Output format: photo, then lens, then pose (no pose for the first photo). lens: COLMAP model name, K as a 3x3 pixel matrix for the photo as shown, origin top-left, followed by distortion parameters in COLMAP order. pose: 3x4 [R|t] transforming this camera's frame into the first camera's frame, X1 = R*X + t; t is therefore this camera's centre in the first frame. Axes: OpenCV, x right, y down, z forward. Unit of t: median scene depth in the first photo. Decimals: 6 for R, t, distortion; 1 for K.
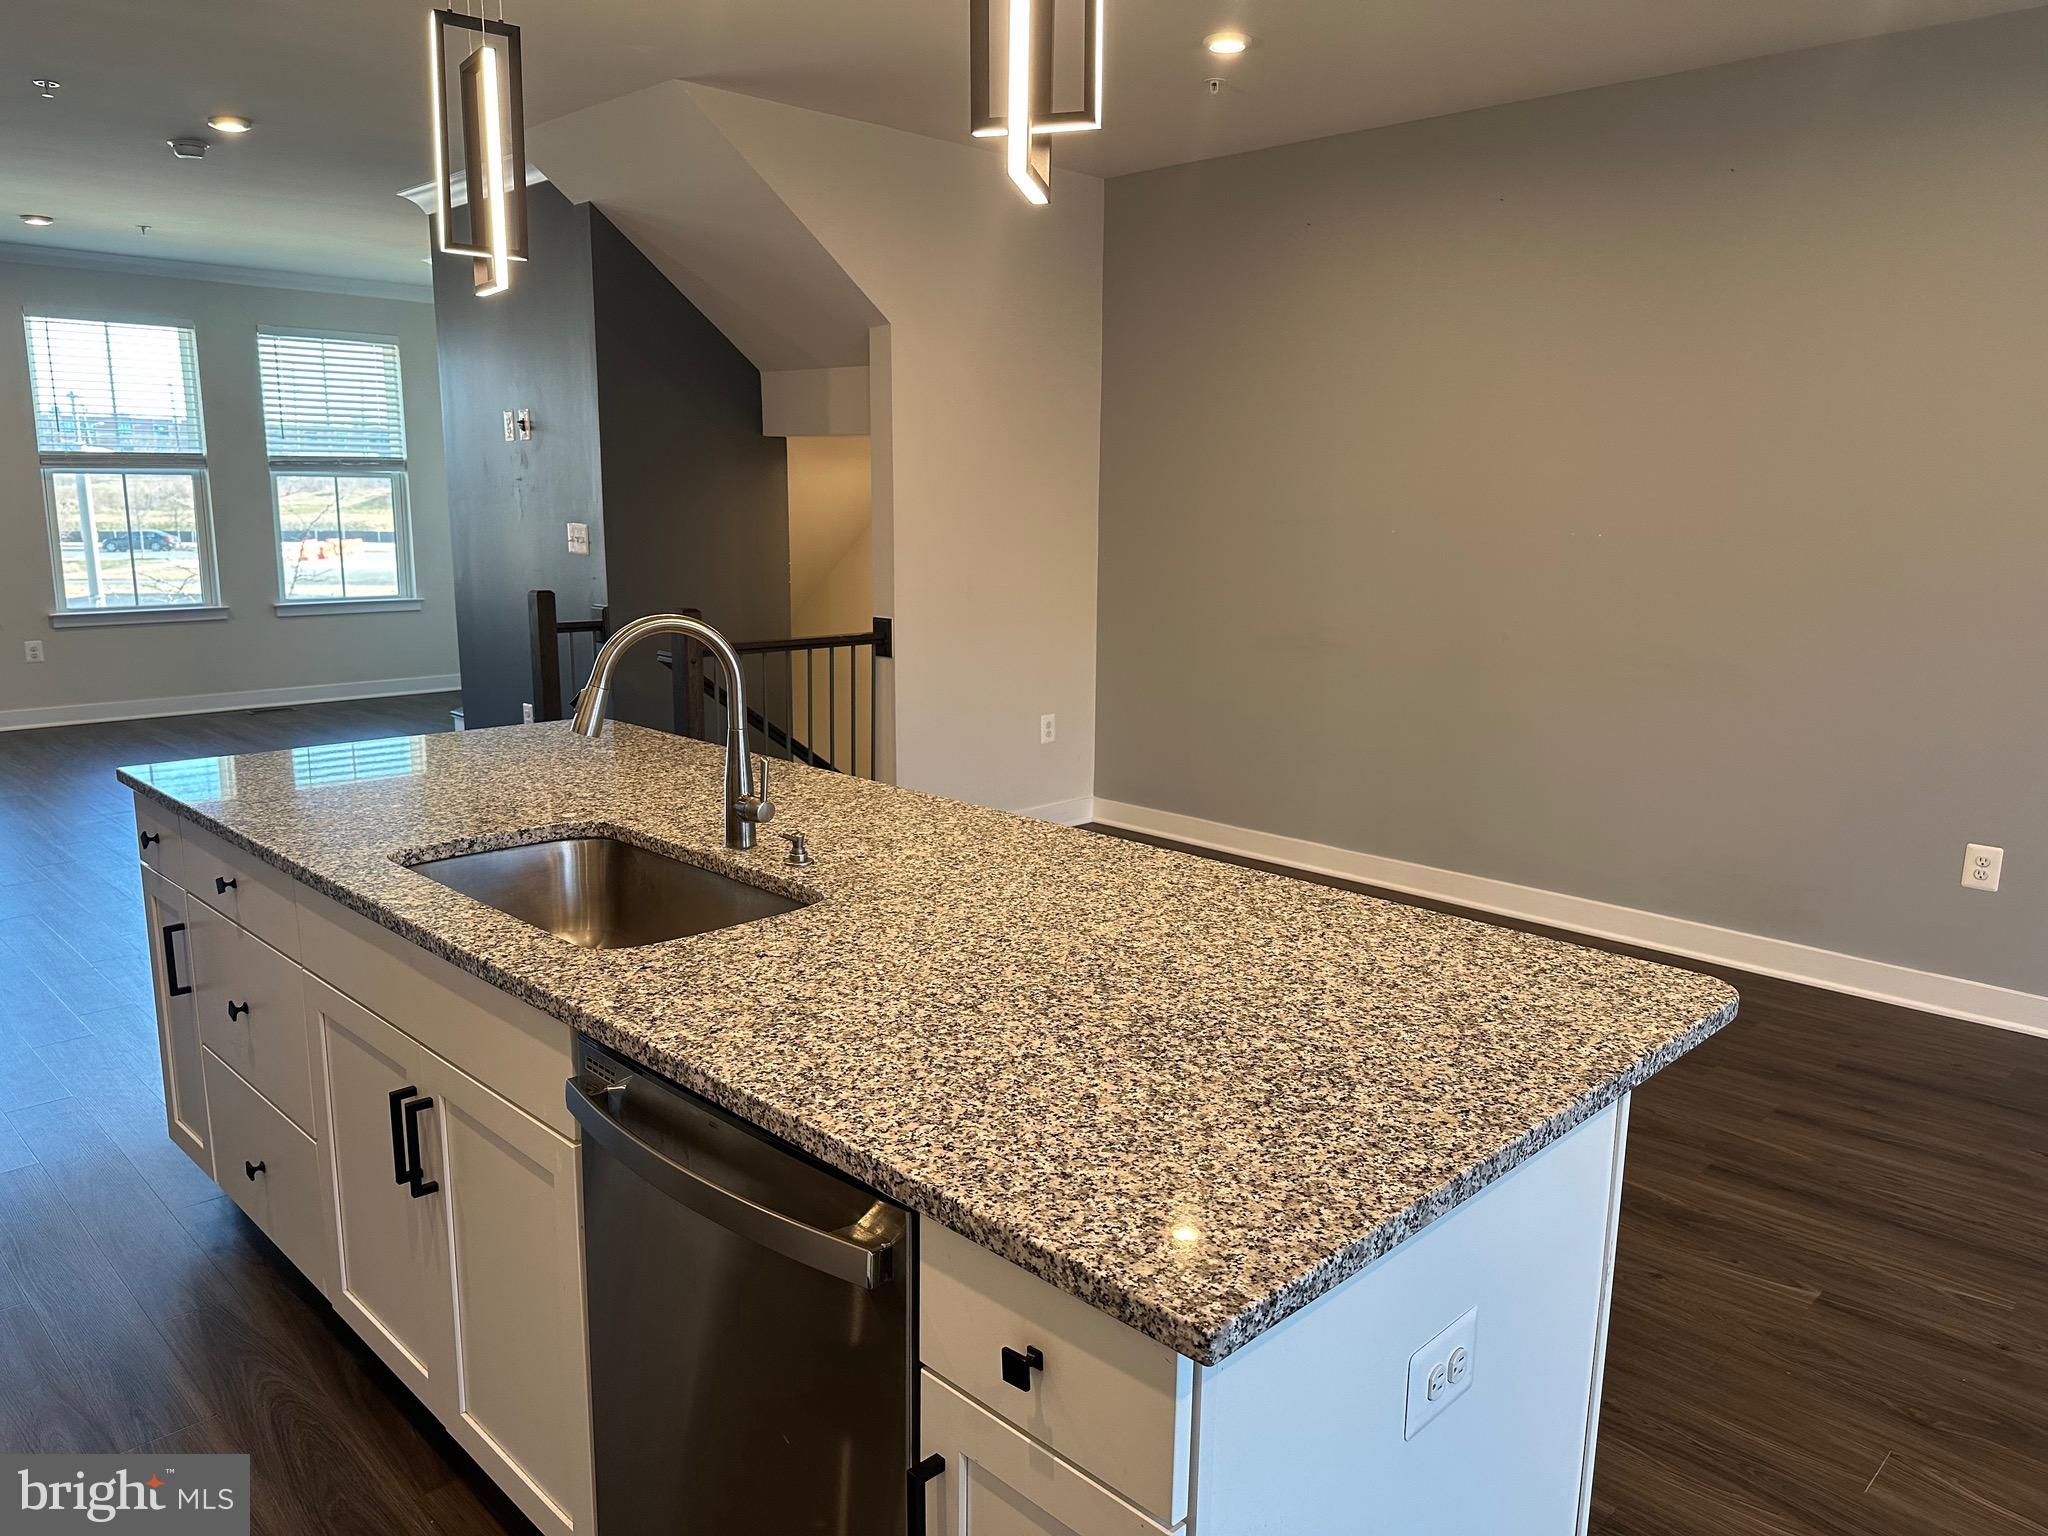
lens RADIAL K [[1430.4, 0, 1015.7], [0, 1430.4, 758.6], [0, 0, 1]] dist [0.075082, -0.084714]
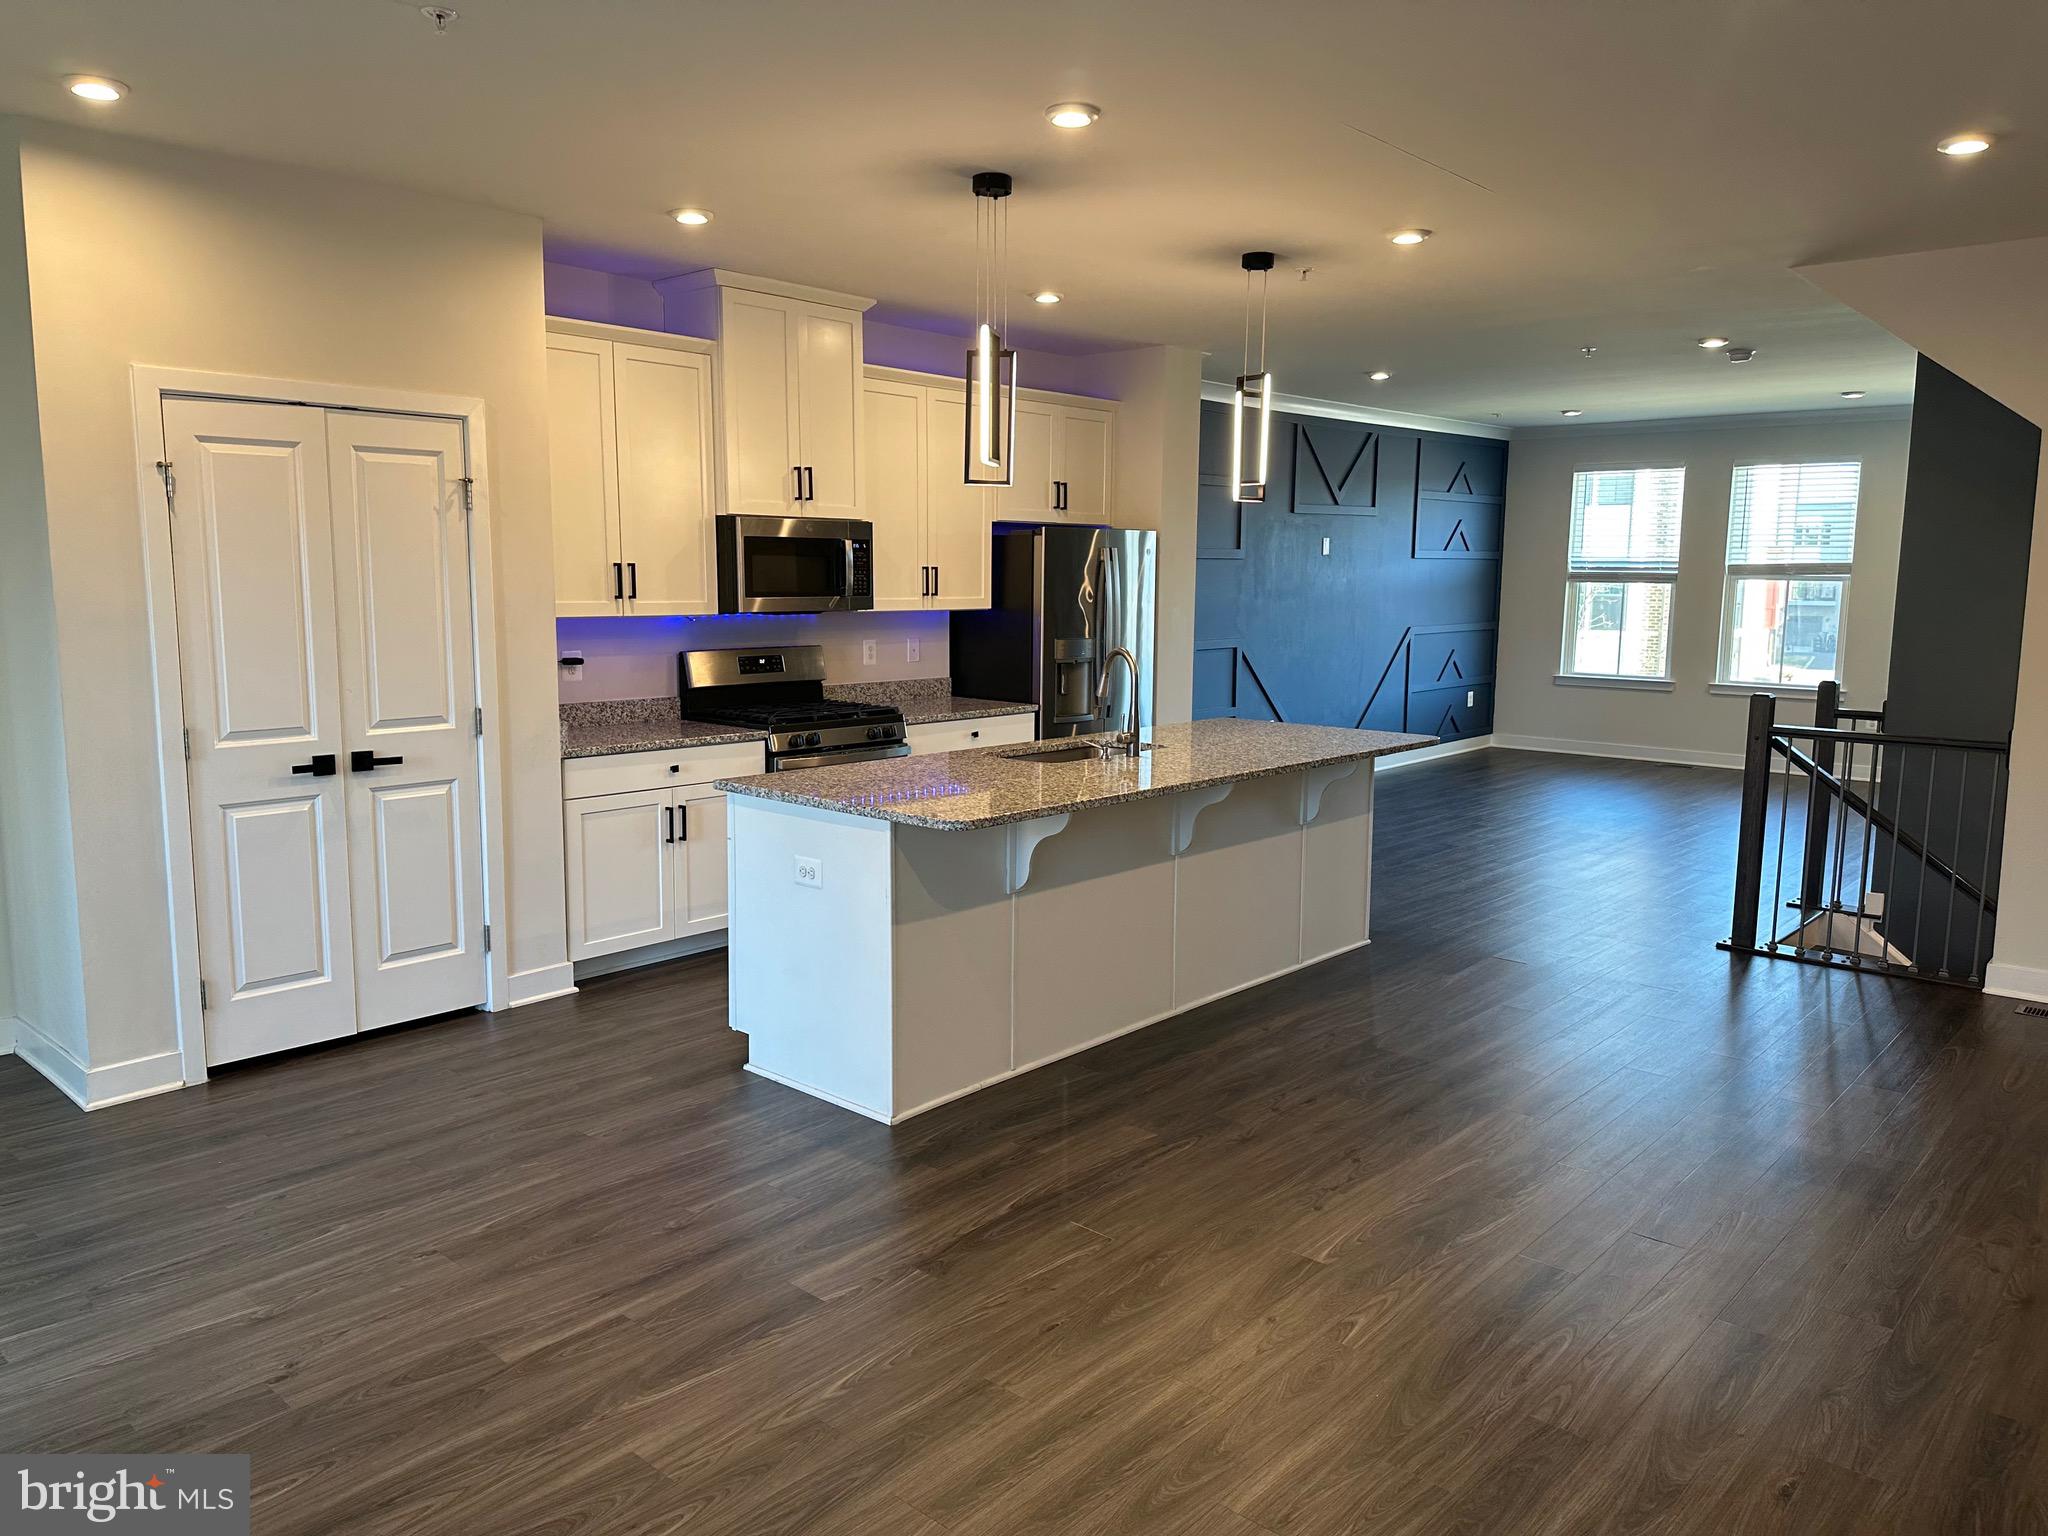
lens RADIAL K [[1430.4, 0, 1032.9], [0, 1430.4, 768.3], [0, 0, 1]] dist [0.075082, -0.084714]
pose [[0.049284, 0.129572, -0.990344, 0.878938], [-0.184398, 0.975685, 0.118478, -0.068520], [0.981615, 0.176779, 0.071979, 0.315586]]
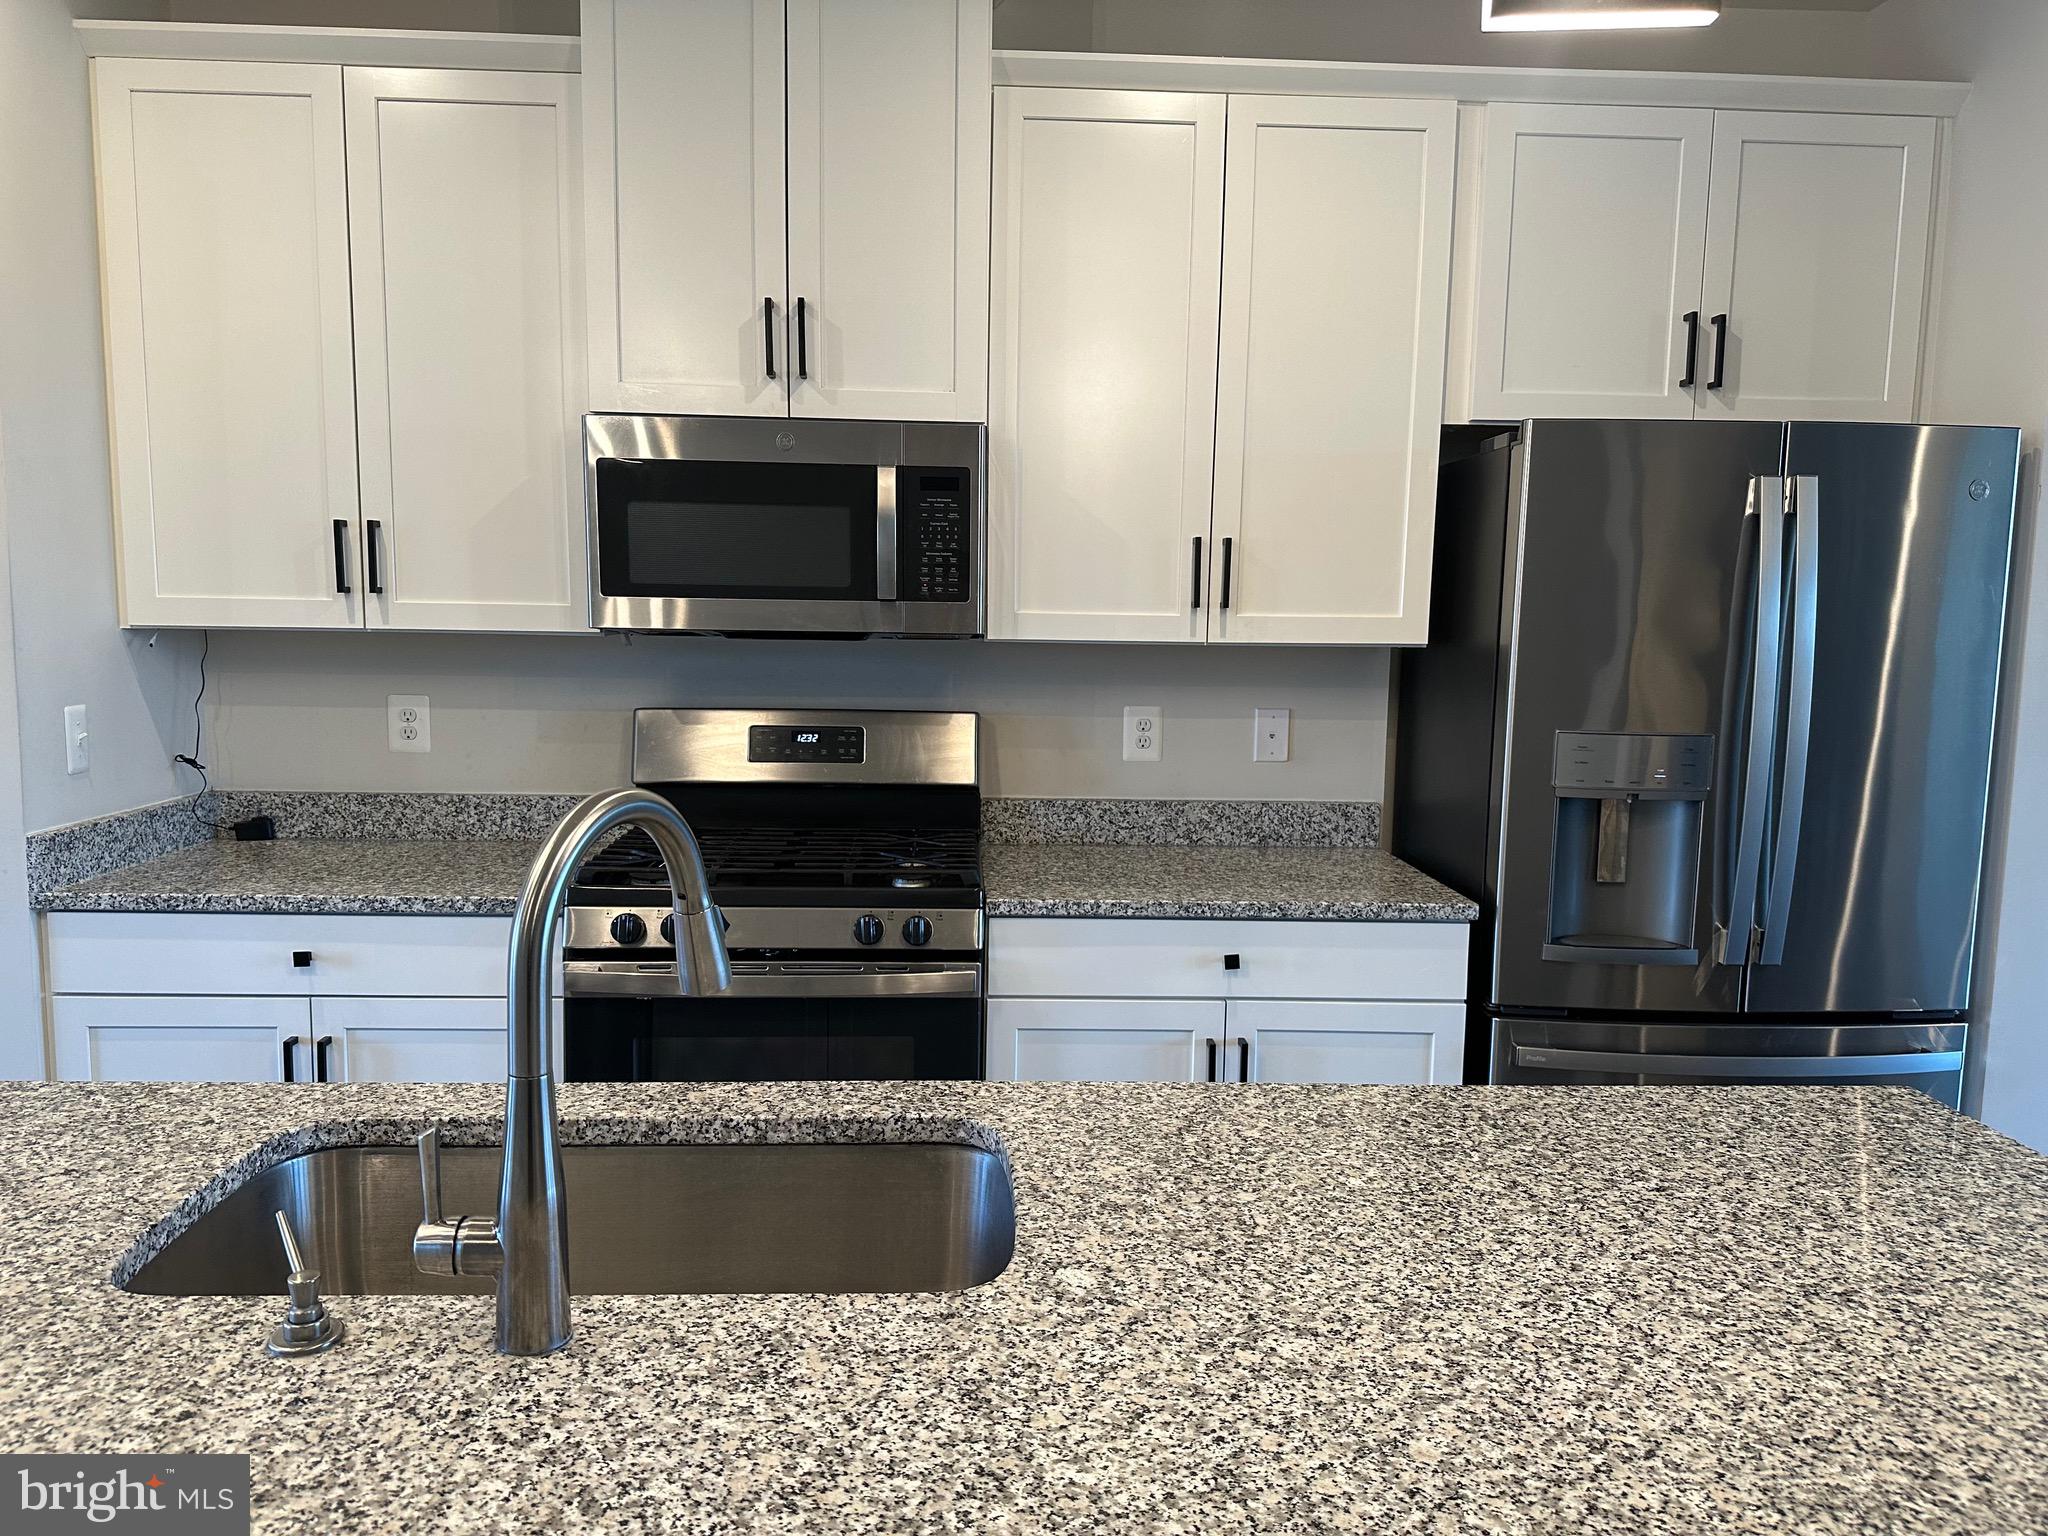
lens RADIAL K [[1430.4, 0, 1030.7], [0, 1430.4, 778.2], [0, 0, 1]] dist [0.075082, -0.084714]
pose [[-0.671907, 0.067800, -0.737526, 0.009071], [-0.154172, 0.961184, 0.228816, -0.102677], [0.724411, 0.267449, -0.635373, 0.606056]]
